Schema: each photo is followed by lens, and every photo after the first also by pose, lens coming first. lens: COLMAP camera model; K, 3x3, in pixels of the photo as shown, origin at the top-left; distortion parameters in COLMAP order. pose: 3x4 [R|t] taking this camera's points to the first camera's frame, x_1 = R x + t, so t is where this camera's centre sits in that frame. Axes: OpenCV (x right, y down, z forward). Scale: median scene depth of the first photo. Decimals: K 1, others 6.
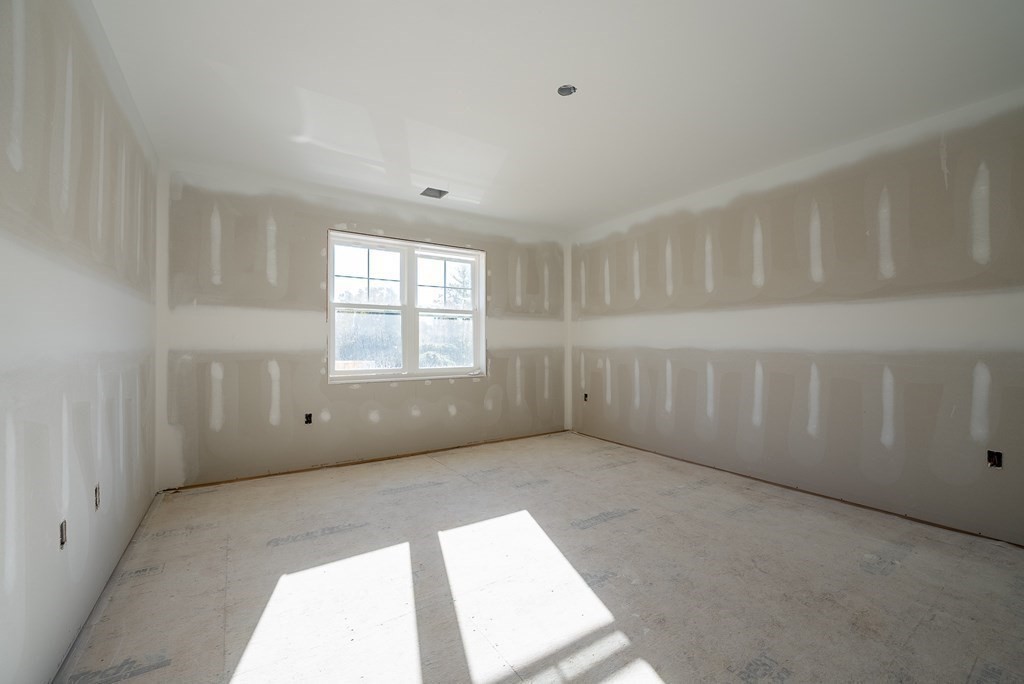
lens RADIAL K [[419.1, 0, 513.2], [0, 419.1, 340.3], [0, 0, 1]] dist [-0.023905, 0.001356]
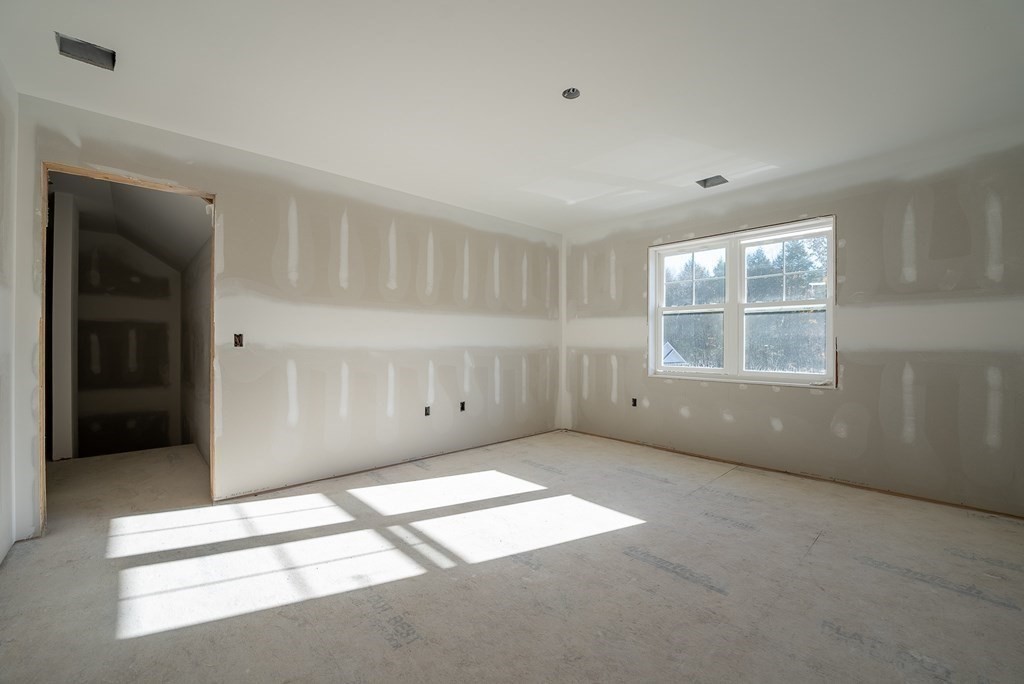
lens RADIAL K [[419.1, 0, 513.4], [0, 419.1, 340.7], [0, 0, 1]] dist [-0.023905, 0.001356]
pose [[0.156140, -0.002891, -0.987731, 0.727101], [0.004884, 0.999986, -0.002155, 0.002746], [0.987723, -0.004487, 0.156152, 0.459675]]
